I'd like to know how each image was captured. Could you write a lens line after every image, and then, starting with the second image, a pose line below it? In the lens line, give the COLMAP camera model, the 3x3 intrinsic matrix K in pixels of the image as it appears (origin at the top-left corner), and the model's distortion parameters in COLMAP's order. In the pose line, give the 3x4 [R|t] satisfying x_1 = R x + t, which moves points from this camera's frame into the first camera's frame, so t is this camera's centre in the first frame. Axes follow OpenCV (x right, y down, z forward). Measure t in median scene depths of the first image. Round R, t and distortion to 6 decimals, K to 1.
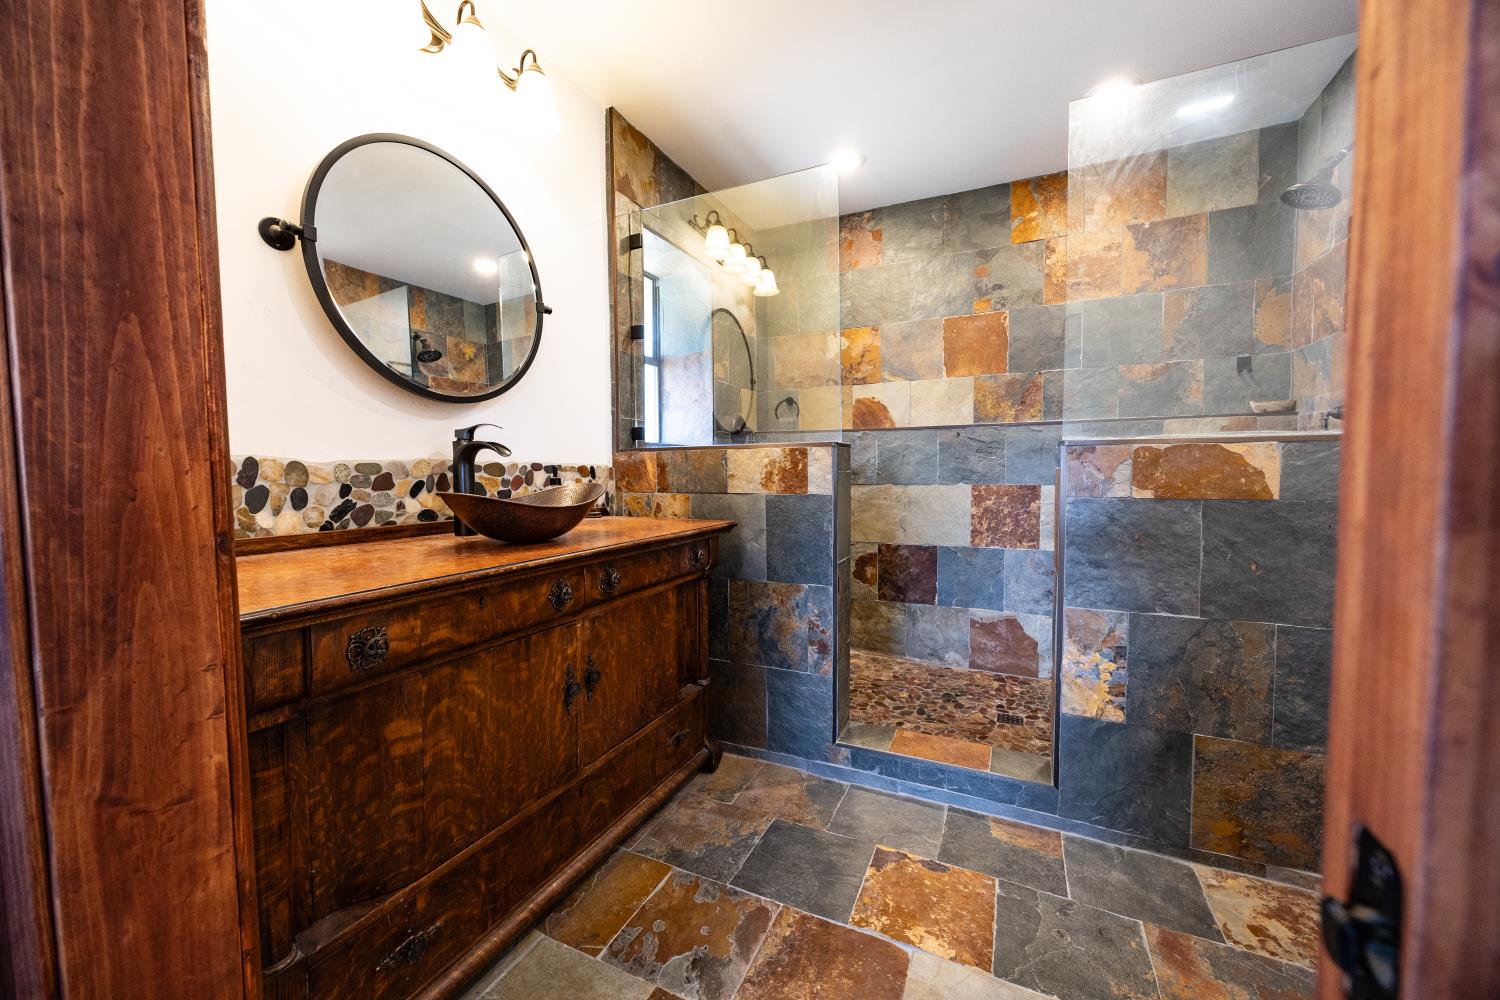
lens RADIAL K [[569.5, 0, 750.0], [0, 569.5, 500.0], [0, 0, 1]] dist [-0.004522, 0.000059]
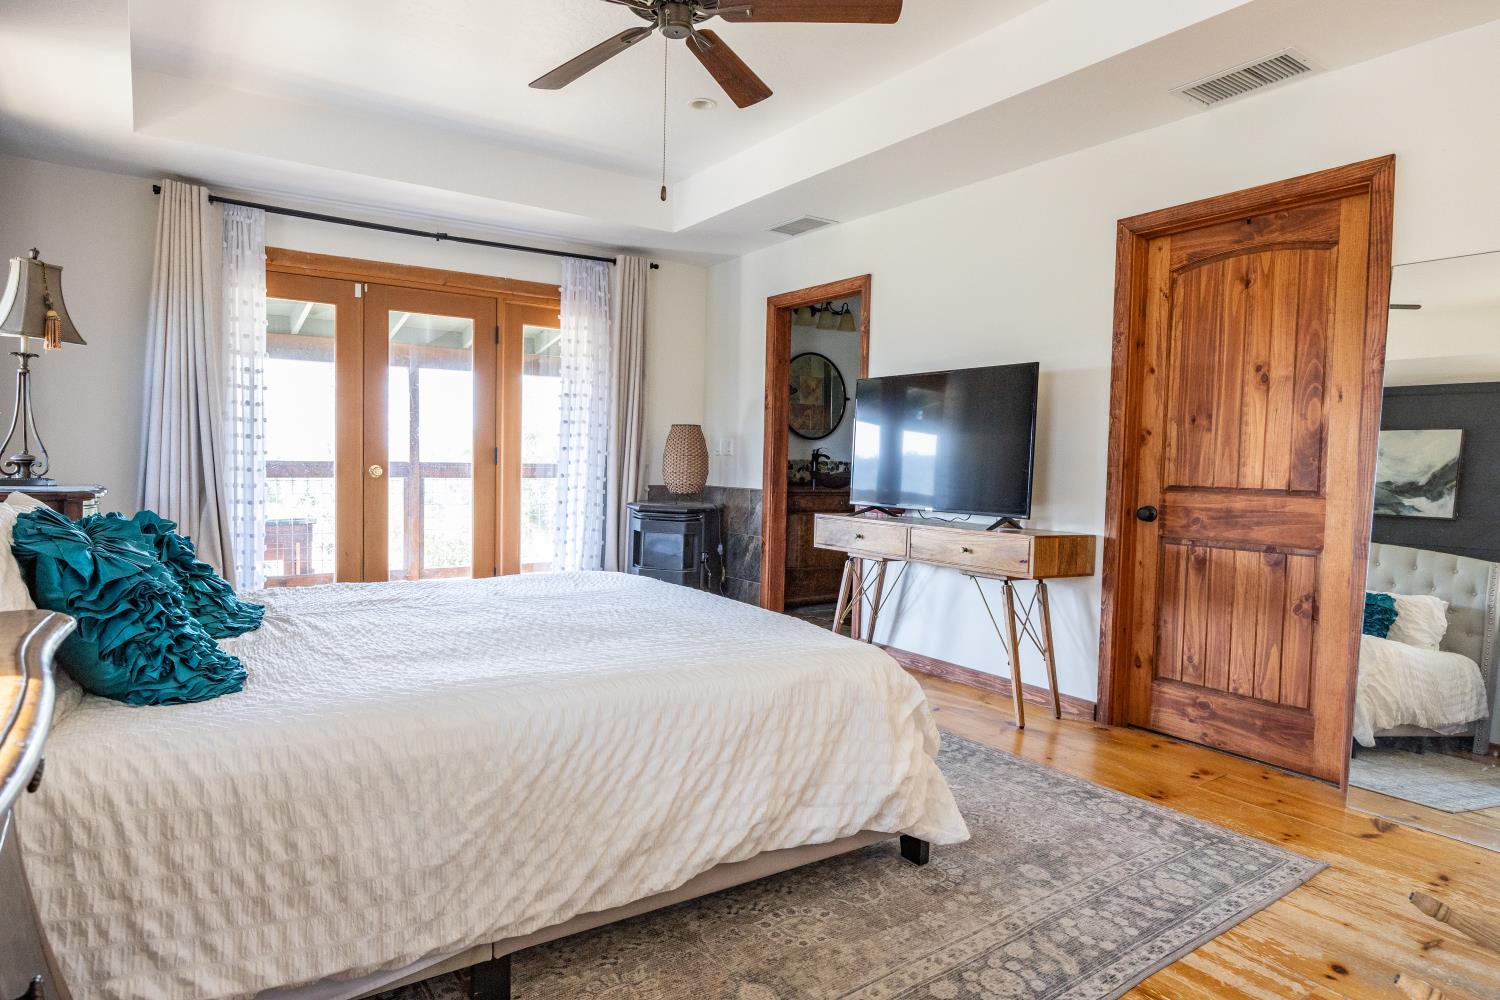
lens RADIAL K [[890.3, 0, 750.0], [0, 890.3, 500.0], [0, 0, 1]] dist [0.000017, -0.000008]
pose [[0.877006, 0.046762, -0.478198, 1.290692], [-0.053423, 0.998572, -0.000328, 0.142323], [0.477499, 0.025834, 0.878252, -2.928973]]
